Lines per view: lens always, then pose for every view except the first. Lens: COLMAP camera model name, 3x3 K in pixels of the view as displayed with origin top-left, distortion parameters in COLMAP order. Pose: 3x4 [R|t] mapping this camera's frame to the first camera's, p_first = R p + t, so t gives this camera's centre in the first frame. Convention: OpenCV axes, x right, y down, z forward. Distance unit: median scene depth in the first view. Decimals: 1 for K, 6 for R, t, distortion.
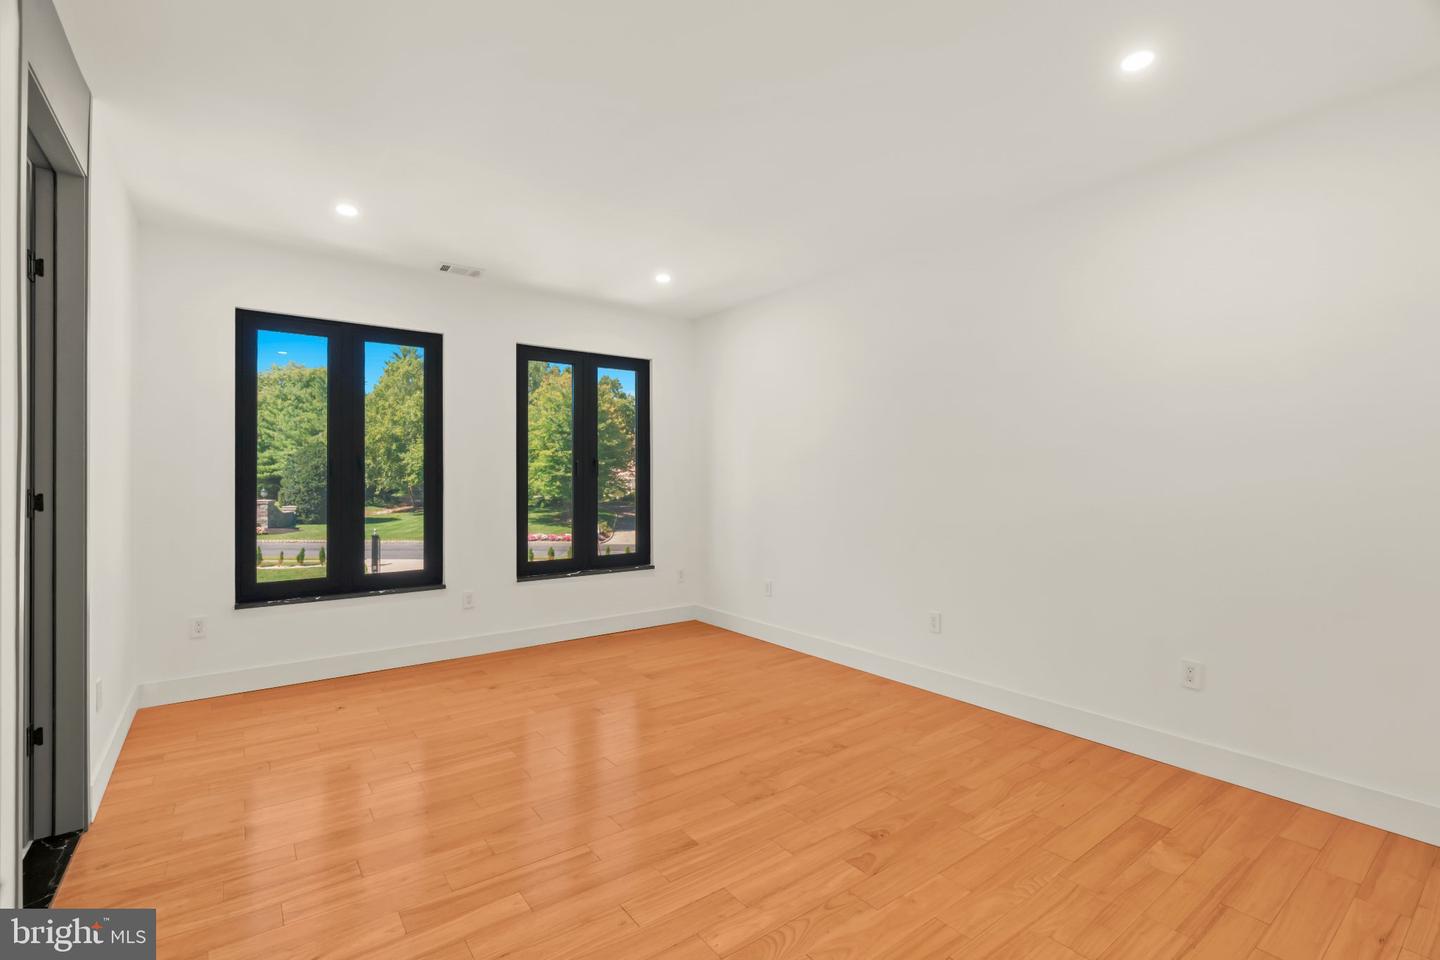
lens RADIAL K [[678.1, 0, 720.0], [0, 678.1, 480.0], [0, 0, 1]] dist [-0.001261, -0.000069]
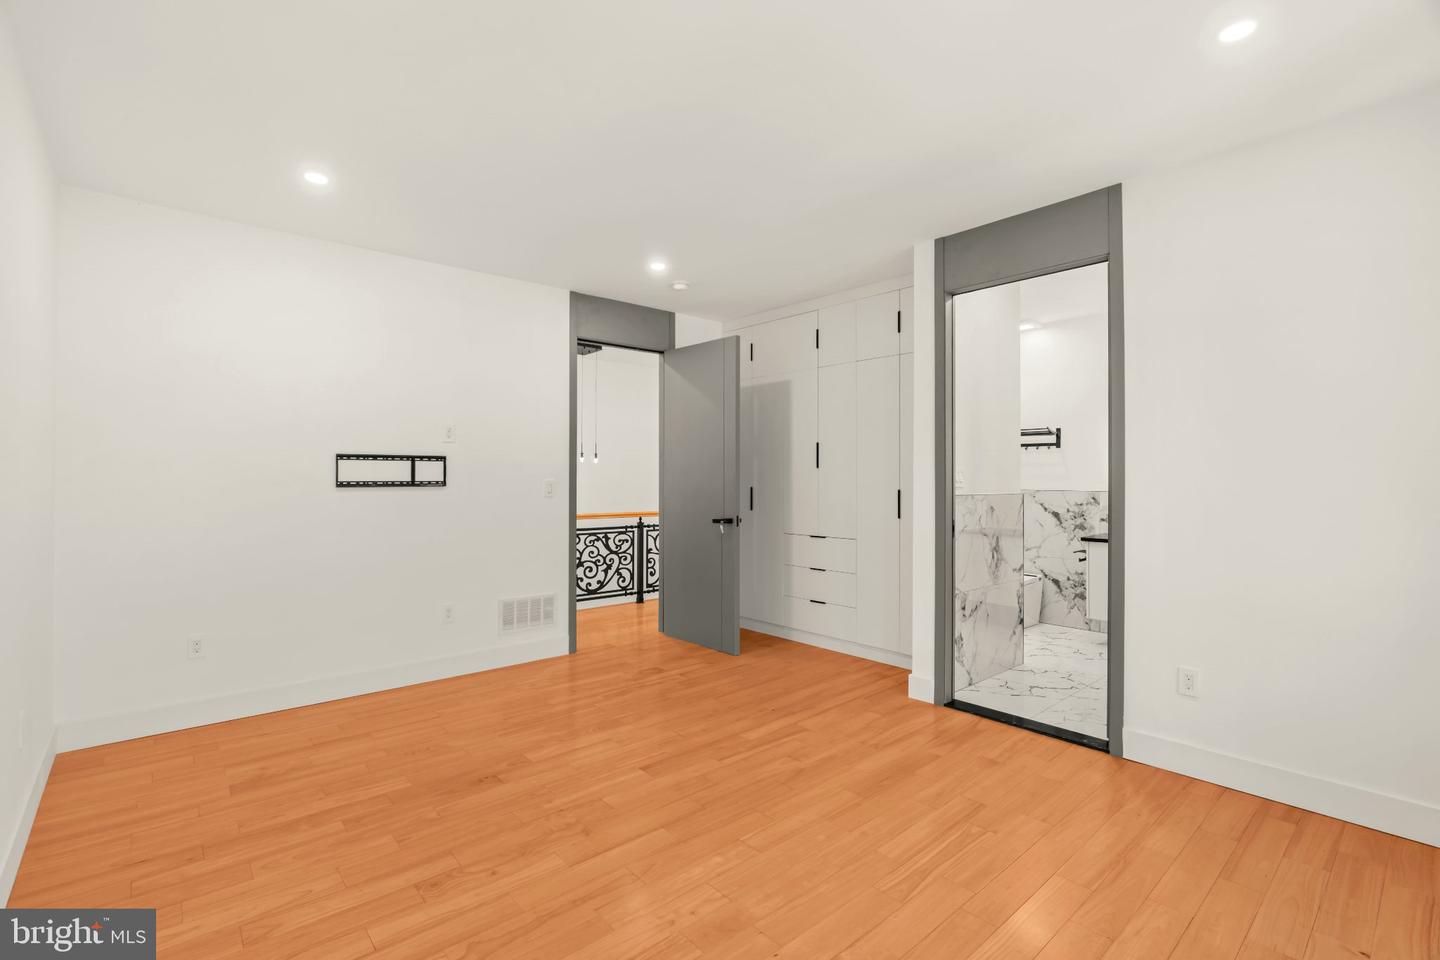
lens RADIAL K [[678.1, 0, 720.0], [0, 678.1, 480.0], [0, 0, 1]] dist [-0.001261, -0.000069]
pose [[-0.996573, -0.000445, -0.082719, -0.062175], [-0.001630, 0.999897, 0.014265, -0.022195], [0.082705, 0.014351, -0.996471, 1.806236]]
